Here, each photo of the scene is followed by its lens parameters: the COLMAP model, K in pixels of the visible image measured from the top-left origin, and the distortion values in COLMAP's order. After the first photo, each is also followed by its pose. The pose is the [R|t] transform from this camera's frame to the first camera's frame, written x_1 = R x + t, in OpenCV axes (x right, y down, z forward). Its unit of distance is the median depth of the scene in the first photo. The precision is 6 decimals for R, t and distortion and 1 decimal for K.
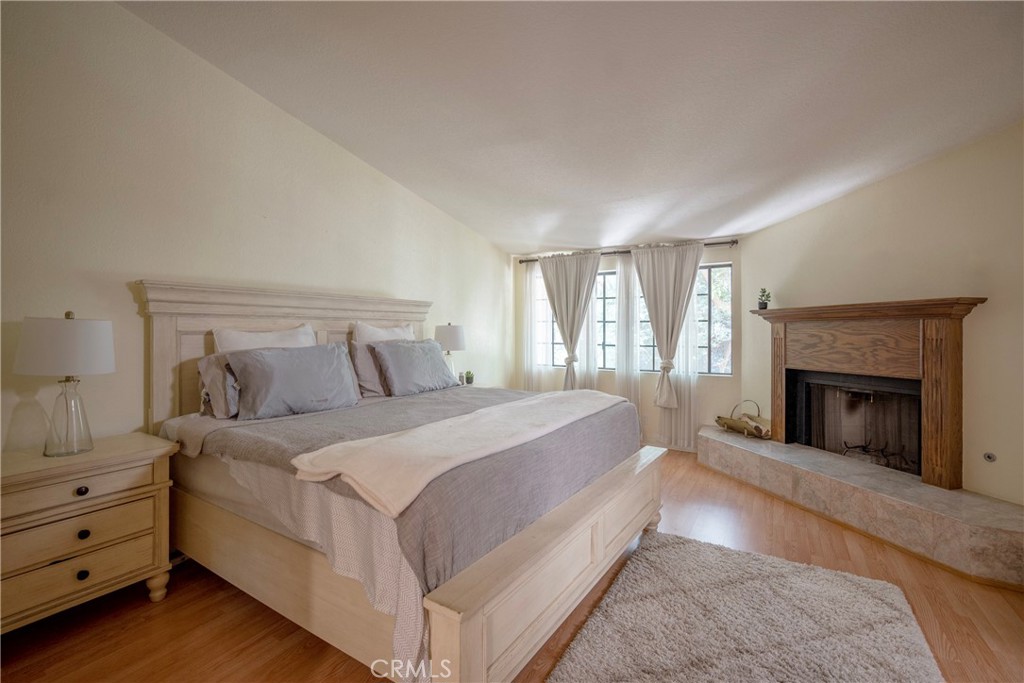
lens RADIAL K [[459.5, 0, 510.0], [0, 459.5, 336.4], [0, 0, 1]] dist [0.000270, 0.000119]
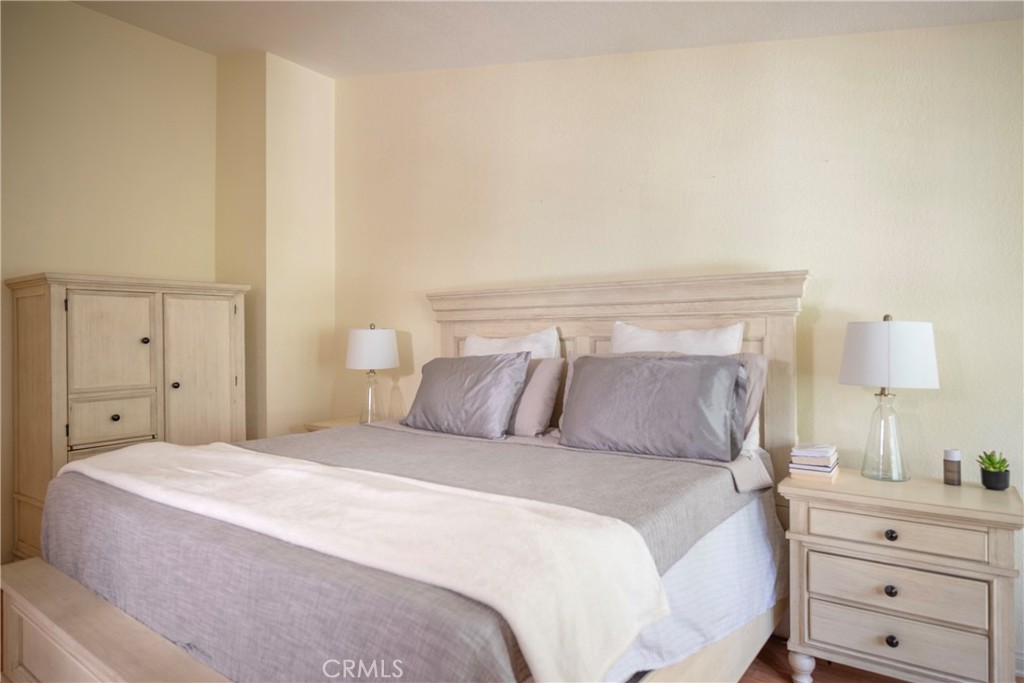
lens RADIAL K [[689.8, 0, 511.6], [0, 689.8, 338.8], [0, 0, 1]] dist [-0.001585, -0.000358]
pose [[-0.125776, 0.008163, -0.992025, 0.436339], [-0.004488, 0.999951, 0.008797, -0.011647], [0.992048, 0.005559, -0.125734, 0.676706]]
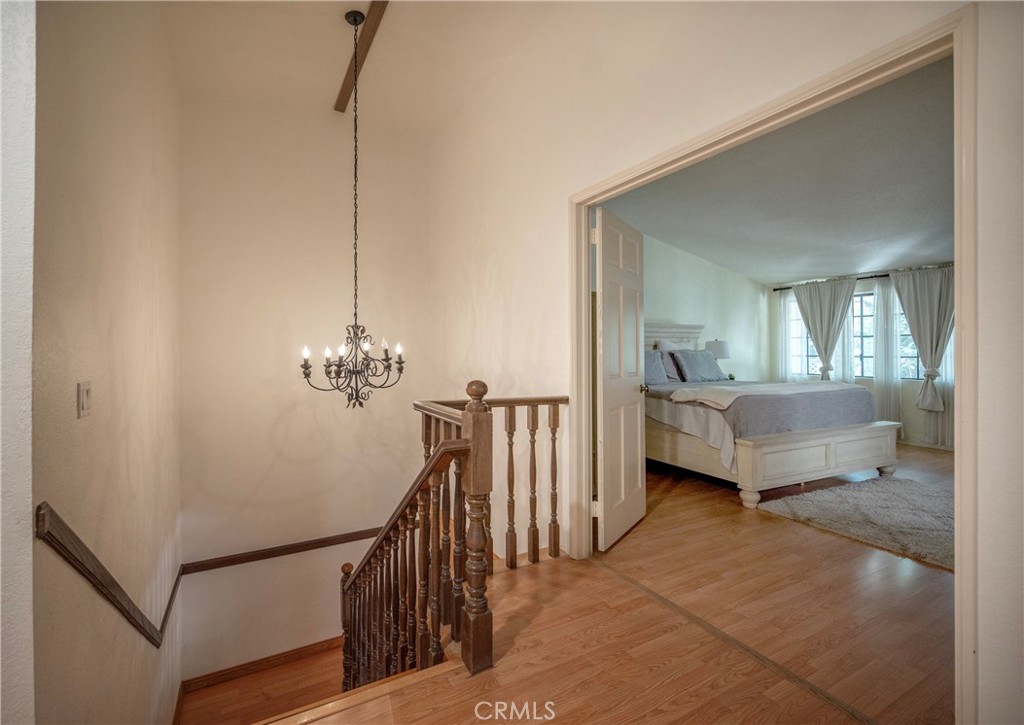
lens RADIAL K [[386.4, 0, 515.2], [0, 386.4, 351.3], [0, 0, 1]] dist [-0.001222, 0.000018]
pose [[0.844332, -0.002160, -0.535816, -0.013521], [-0.002852, 0.999960, -0.008525, 0.018576], [0.535812, 0.008726, 0.844292, -0.332138]]
